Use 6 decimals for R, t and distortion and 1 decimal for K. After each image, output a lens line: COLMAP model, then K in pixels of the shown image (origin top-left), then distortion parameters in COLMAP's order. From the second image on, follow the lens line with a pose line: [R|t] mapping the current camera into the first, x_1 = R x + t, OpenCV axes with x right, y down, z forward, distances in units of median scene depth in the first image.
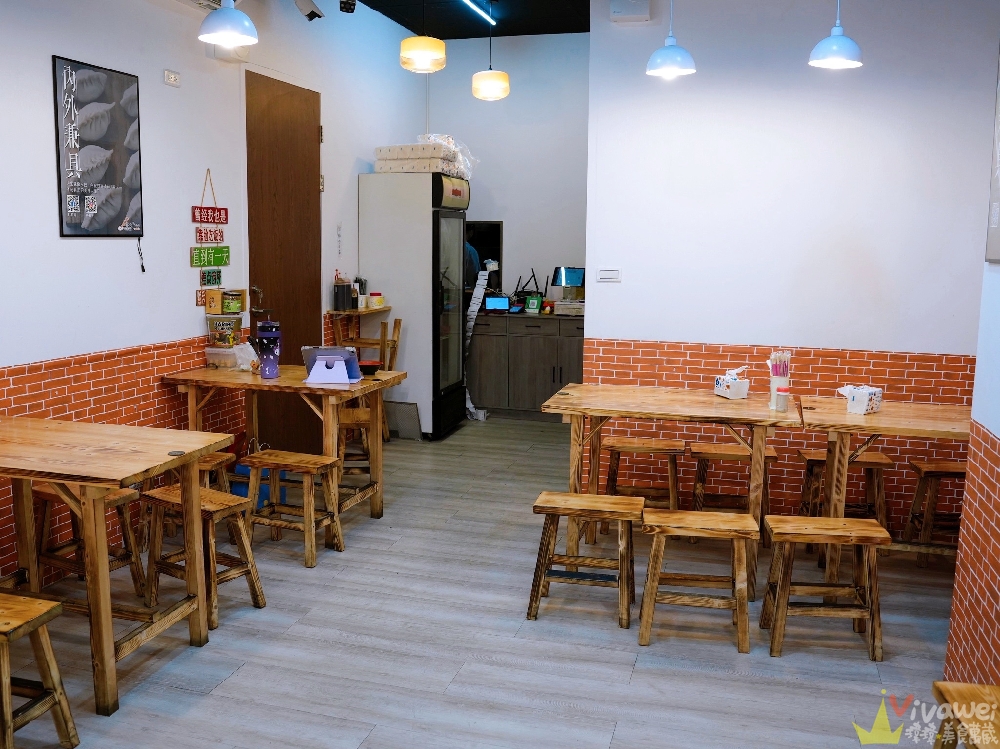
lens RADIAL K [[870.7, 0, 502.2], [0, 870.7, 376.9], [0, 0, 1]] dist [-0.061935, 0.002459]
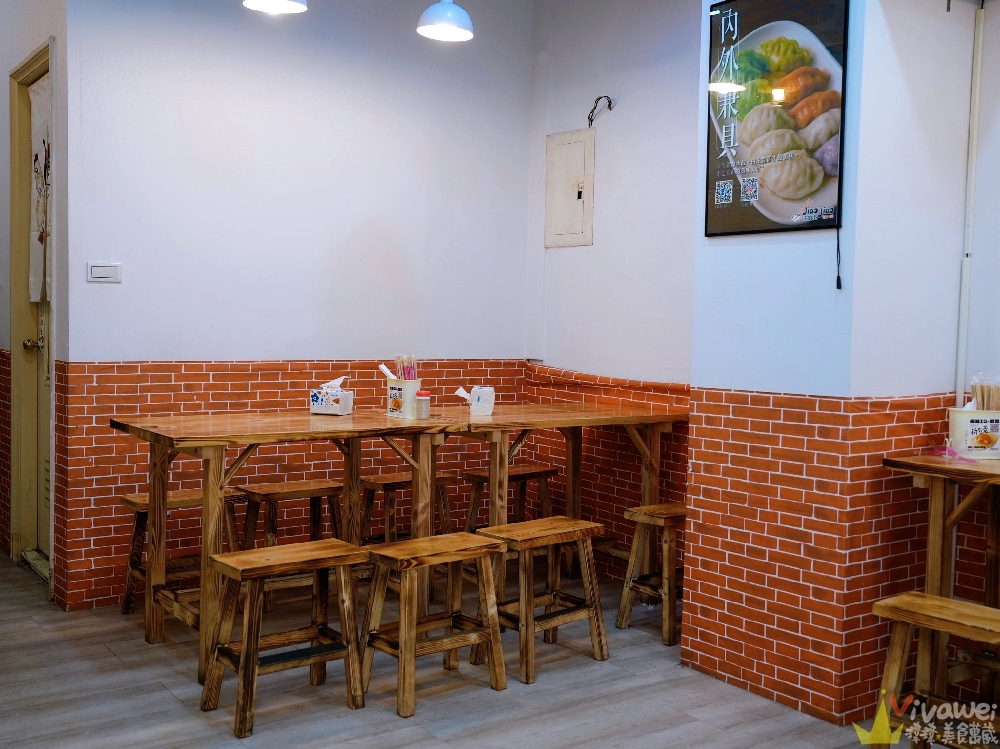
lens RADIAL K [[1050.6, 0, 498.7], [0, 1050.6, 378.0], [0, 0, 1]] dist [0.000719, 0.000000]
pose [[0.657888, -0.048310, 0.751565, -0.428200], [0.102521, 0.994396, -0.025823, 0.034806], [-0.746106, 0.094040, 0.659153, 0.250617]]
